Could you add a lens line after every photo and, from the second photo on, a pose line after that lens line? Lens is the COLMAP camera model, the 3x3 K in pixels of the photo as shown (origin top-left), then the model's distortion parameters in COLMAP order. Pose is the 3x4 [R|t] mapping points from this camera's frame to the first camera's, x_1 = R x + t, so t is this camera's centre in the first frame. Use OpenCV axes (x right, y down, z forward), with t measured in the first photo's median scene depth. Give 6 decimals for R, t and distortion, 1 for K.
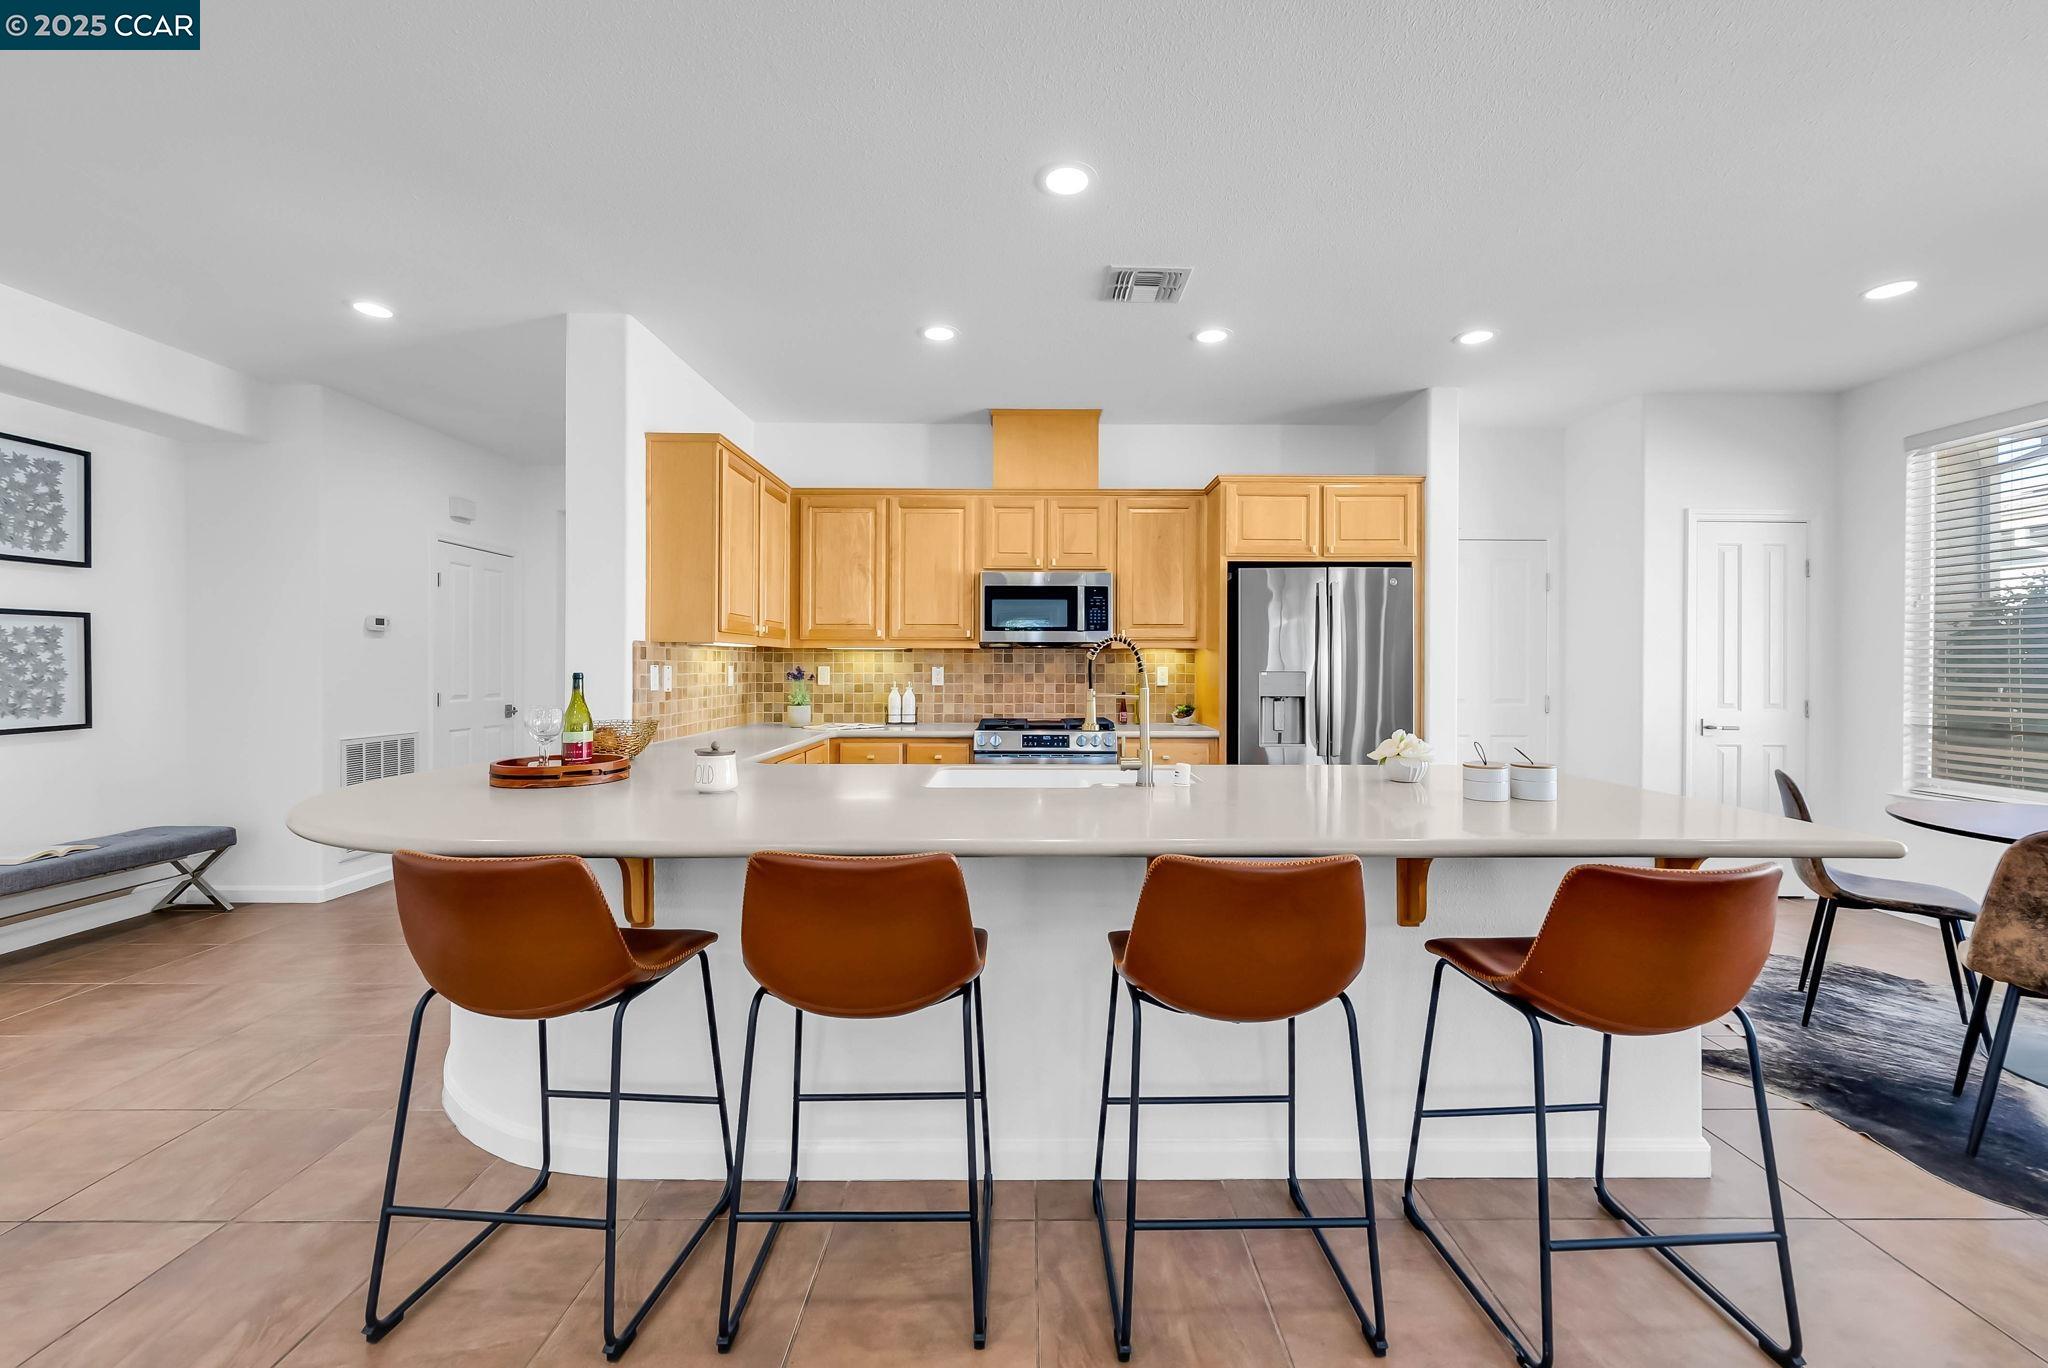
lens RADIAL K [[808.9, 0, 1035.5], [0, 808.9, 670.1], [0, 0, 1]] dist [-0.000193, 0.000928]
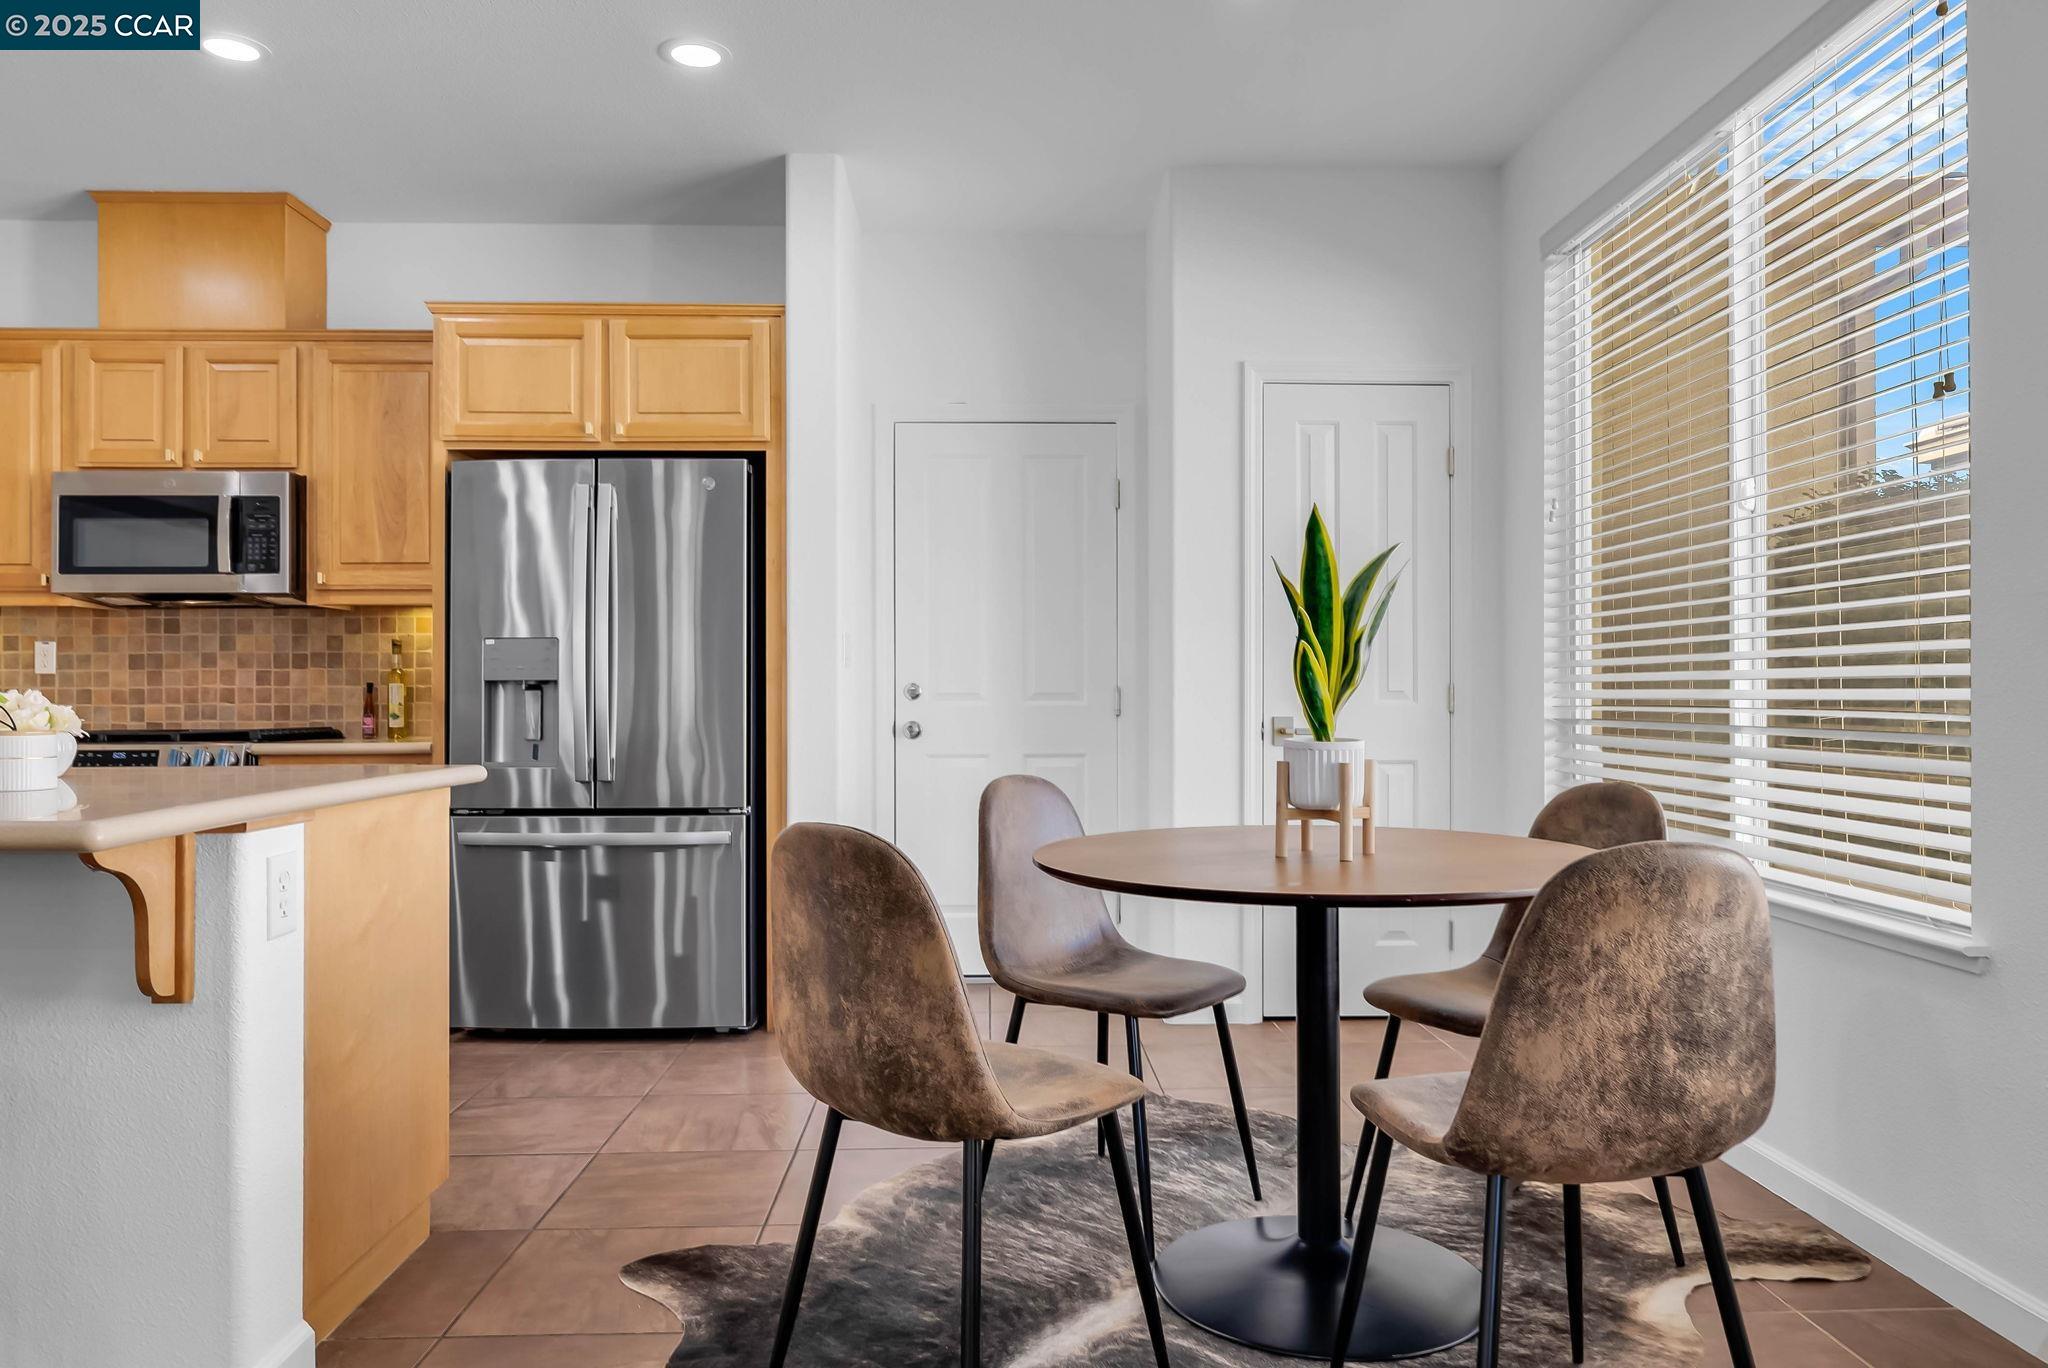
lens RADIAL K [[1379.1, 0, 1032.9], [0, 1379.1, 688.5], [0, 0, 1]] dist [0.007405, -0.002185]
pose [[0.999668, -0.006144, 0.025003, 0.603840], [0.006341, 0.999950, -0.007782, 0.044948], [-0.024954, 0.007938, 0.999657, -0.001431]]
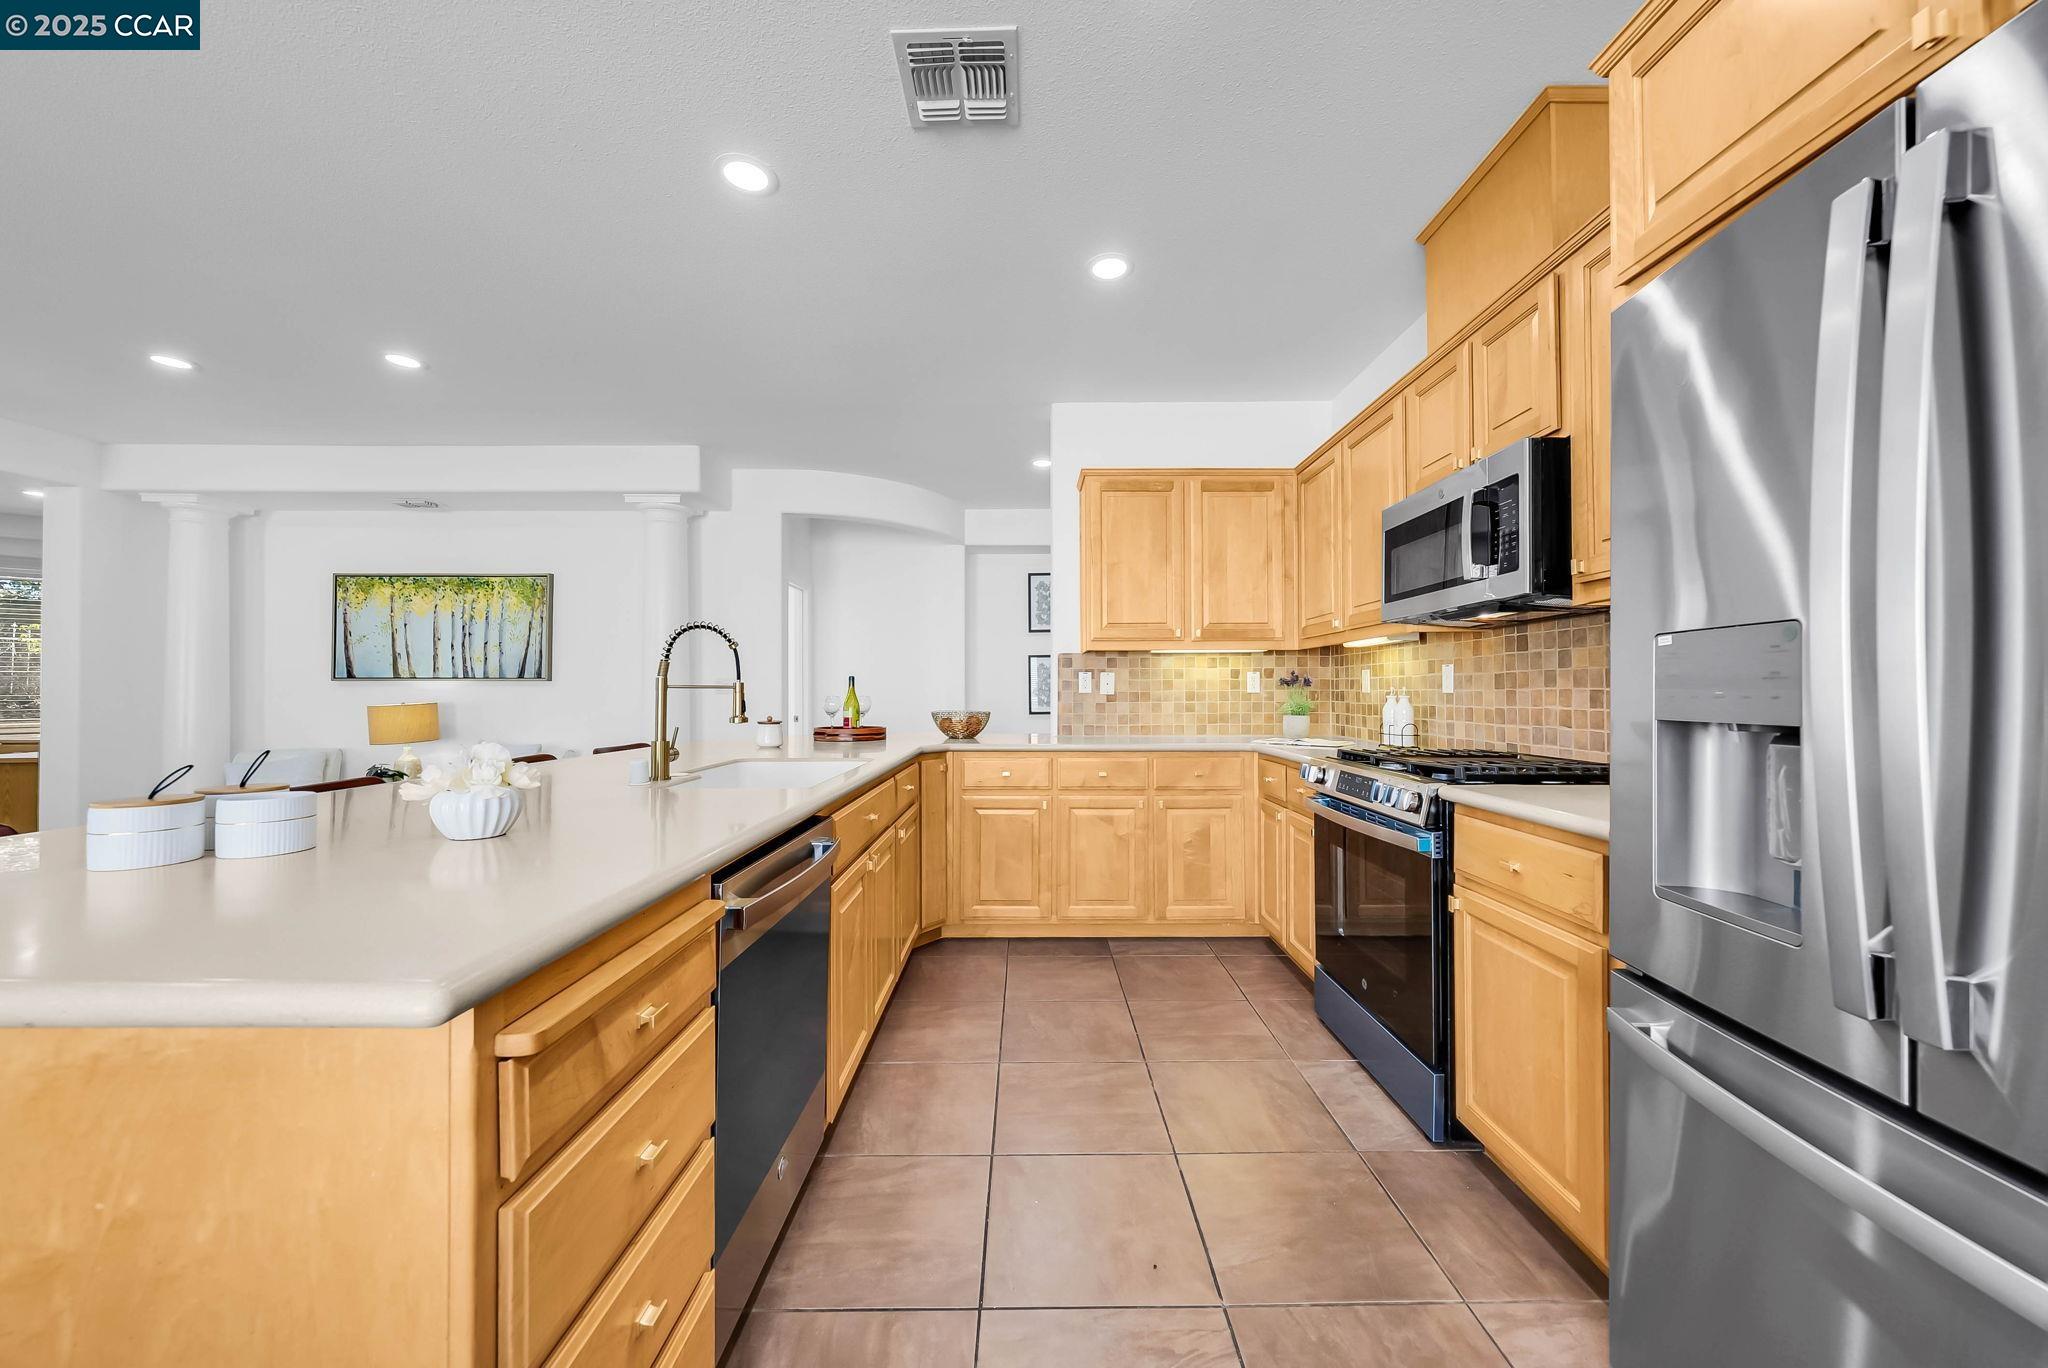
lens RADIAL K [[731.5, 0, 1032.5], [0, 731.5, 683.3], [0, 0, 1]] dist [-0.004046, -0.000213]
pose [[-0.001178, -0.015528, -0.999879, 0.500037], [-0.000111, 0.999879, -0.015528, 0.021876], [0.999999, 0.000093, -0.001180, 0.726932]]
